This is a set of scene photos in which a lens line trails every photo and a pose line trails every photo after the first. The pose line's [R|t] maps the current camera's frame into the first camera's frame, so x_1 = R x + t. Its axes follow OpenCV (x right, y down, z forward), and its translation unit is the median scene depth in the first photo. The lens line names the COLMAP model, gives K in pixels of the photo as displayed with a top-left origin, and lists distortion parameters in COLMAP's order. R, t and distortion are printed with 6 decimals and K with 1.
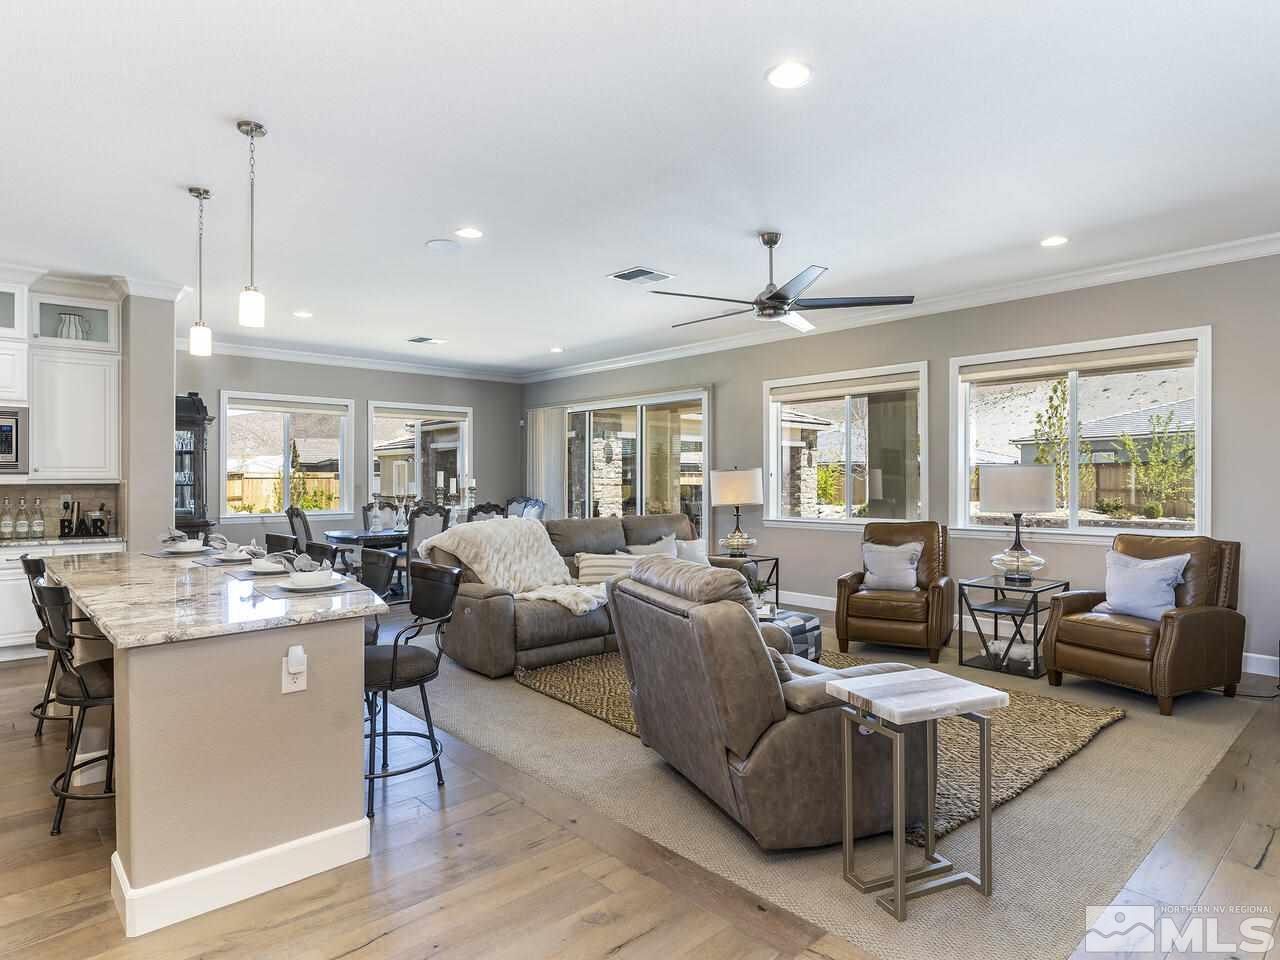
lens RADIAL K [[730.5, 0, 640.0], [0, 730.5, 480.0], [0, 0, 1]] dist [0.001833, 0.000804]
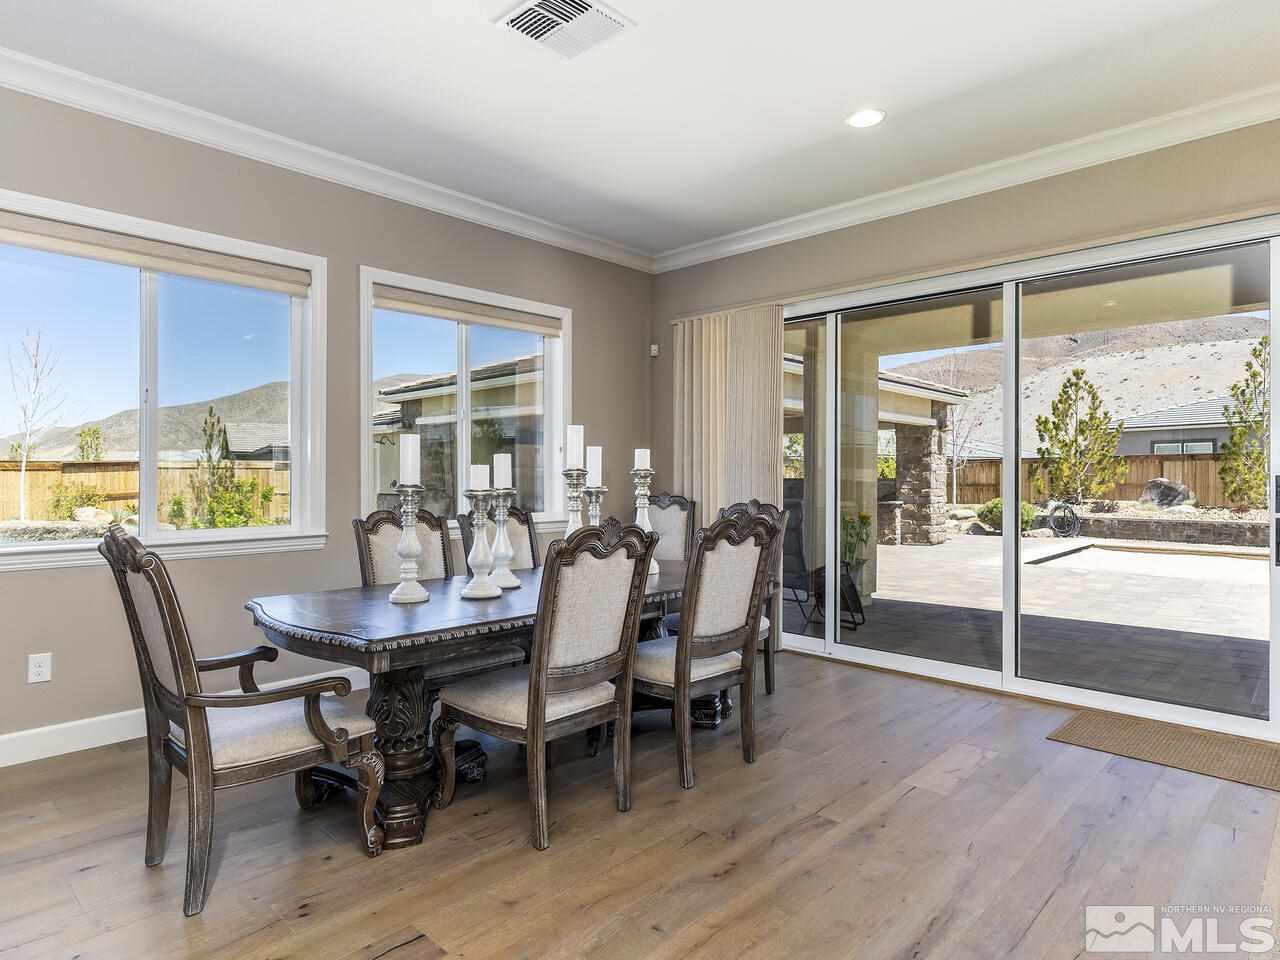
lens RADIAL K [[730.5, 0, 640.0], [0, 730.5, 480.0], [0, 0, 1]] dist [0.001833, 0.000804]
pose [[0.997658, 0.002091, 0.068366, -0.210269], [-0.002395, 0.999988, 0.004365, 0.011001], [-0.068356, -0.004518, 0.997651, 0.499893]]
